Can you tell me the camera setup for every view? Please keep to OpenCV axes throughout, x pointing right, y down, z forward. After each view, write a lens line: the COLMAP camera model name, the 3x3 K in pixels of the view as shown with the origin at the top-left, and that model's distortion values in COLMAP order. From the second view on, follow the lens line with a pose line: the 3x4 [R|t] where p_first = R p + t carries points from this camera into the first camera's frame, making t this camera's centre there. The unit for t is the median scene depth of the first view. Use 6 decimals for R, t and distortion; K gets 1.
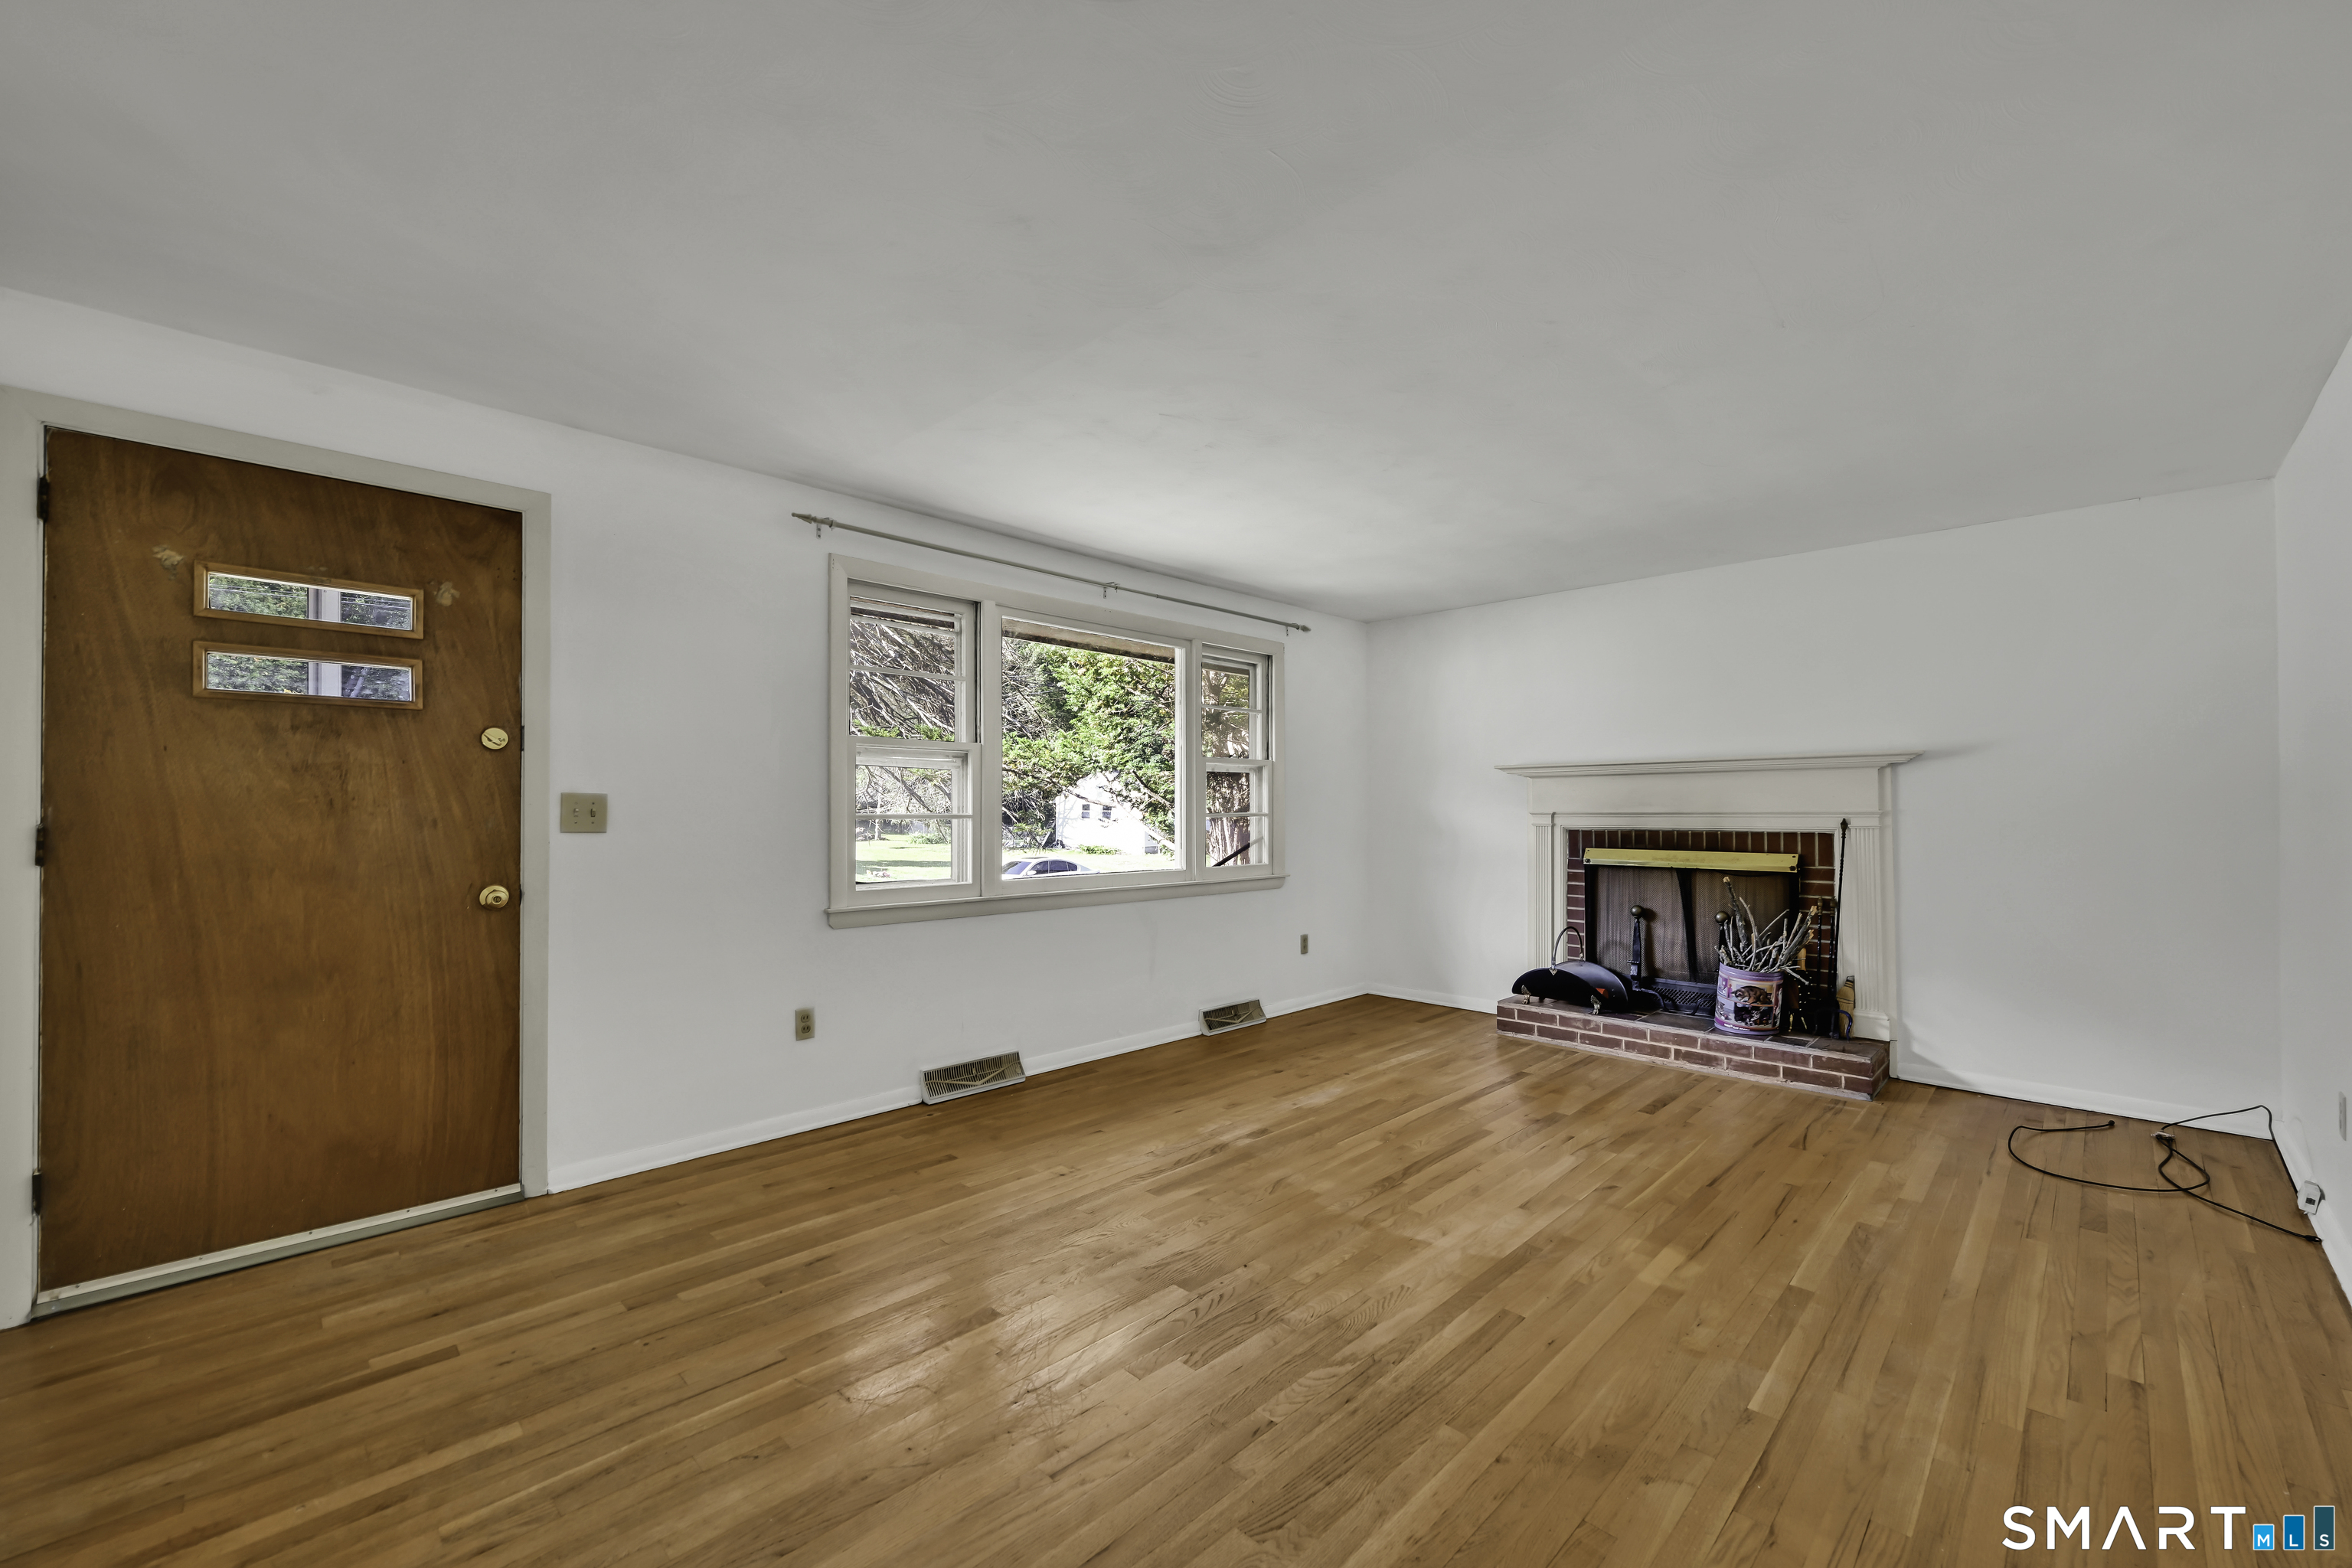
lens RADIAL K [[968.5, 0, 1177.8], [0, 968.5, 791.7], [0, 0, 1]] dist [-0.001813, -0.000057]
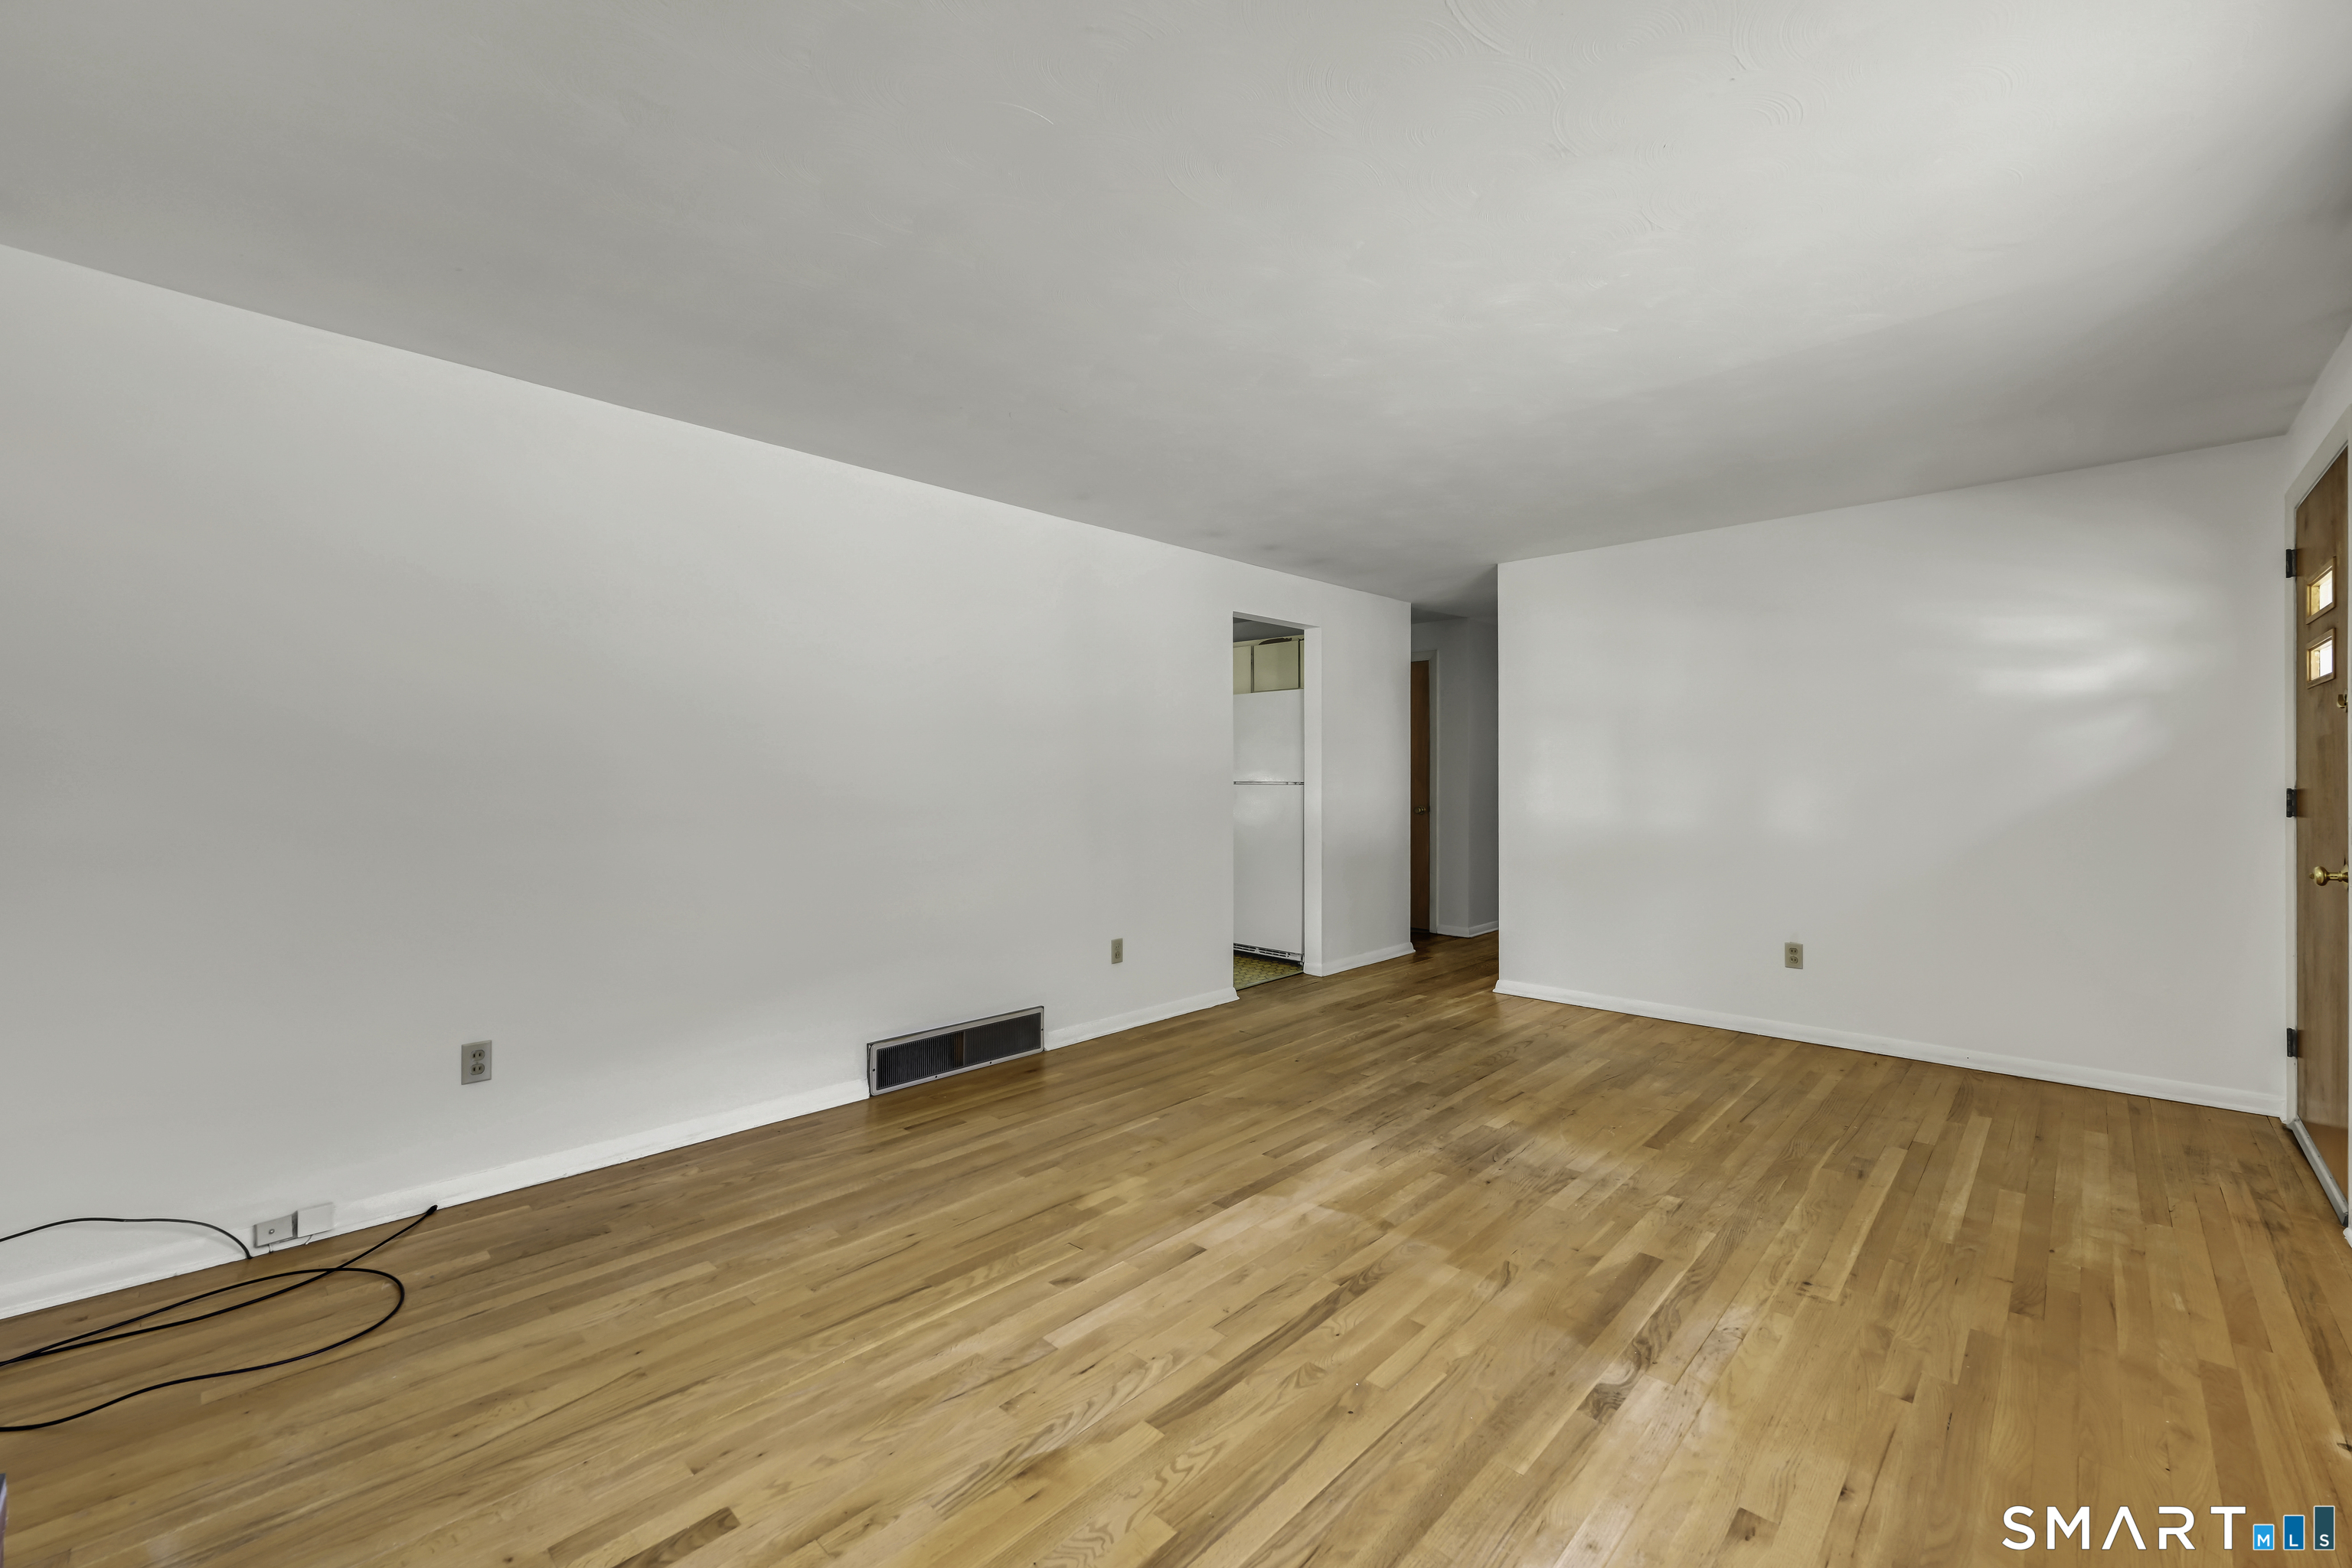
lens RADIAL K [[968.5, 0, 1174.2], [0, 968.5, 781.1], [0, 0, 1]] dist [-0.001813, -0.000057]
pose [[-0.999909, -0.000288, -0.013457, 0.412679], [-0.000173, 0.999964, -0.008537, 0.028812], [0.013459, -0.008534, -0.999873, 1.946797]]
